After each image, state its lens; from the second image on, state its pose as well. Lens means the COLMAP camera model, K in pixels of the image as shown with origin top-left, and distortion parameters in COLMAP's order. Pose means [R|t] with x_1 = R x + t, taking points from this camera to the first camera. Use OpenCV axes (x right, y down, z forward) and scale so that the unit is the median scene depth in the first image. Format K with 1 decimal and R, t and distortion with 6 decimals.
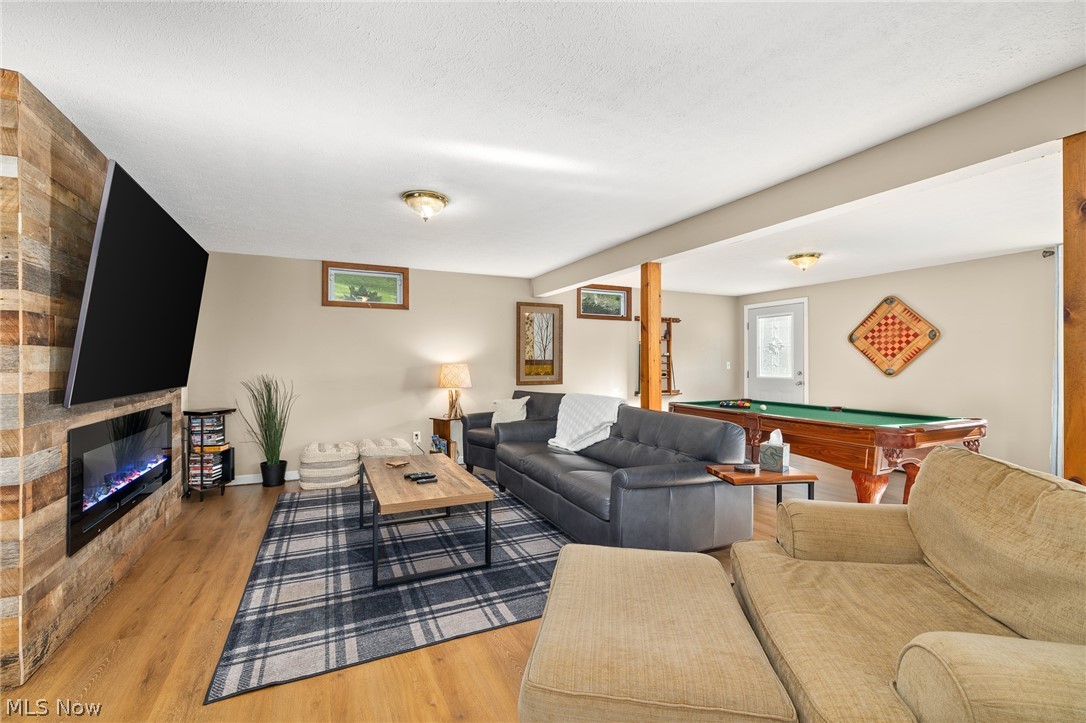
lens RADIAL K [[464.3, 0, 540.9], [0, 464.3, 353.5], [0, 0, 1]] dist [0.001706, -0.000199]
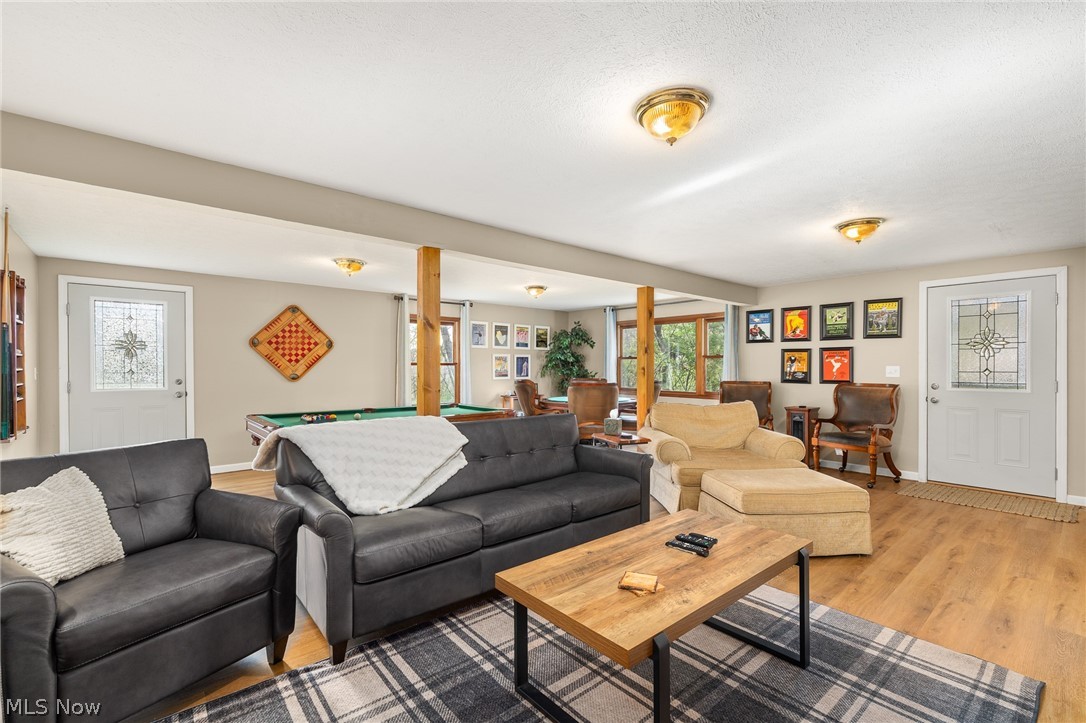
lens RADIAL K [[479.4, 0, 540.9], [0, 479.4, 357.5], [0, 0, 1]] dist [0.003163, 0.000383]
pose [[-0.261896, 0.018066, 0.964927, -0.469524], [-0.018995, 0.999535, -0.023870, 0.011843], [-0.964909, -0.024580, -0.261431, 0.758398]]
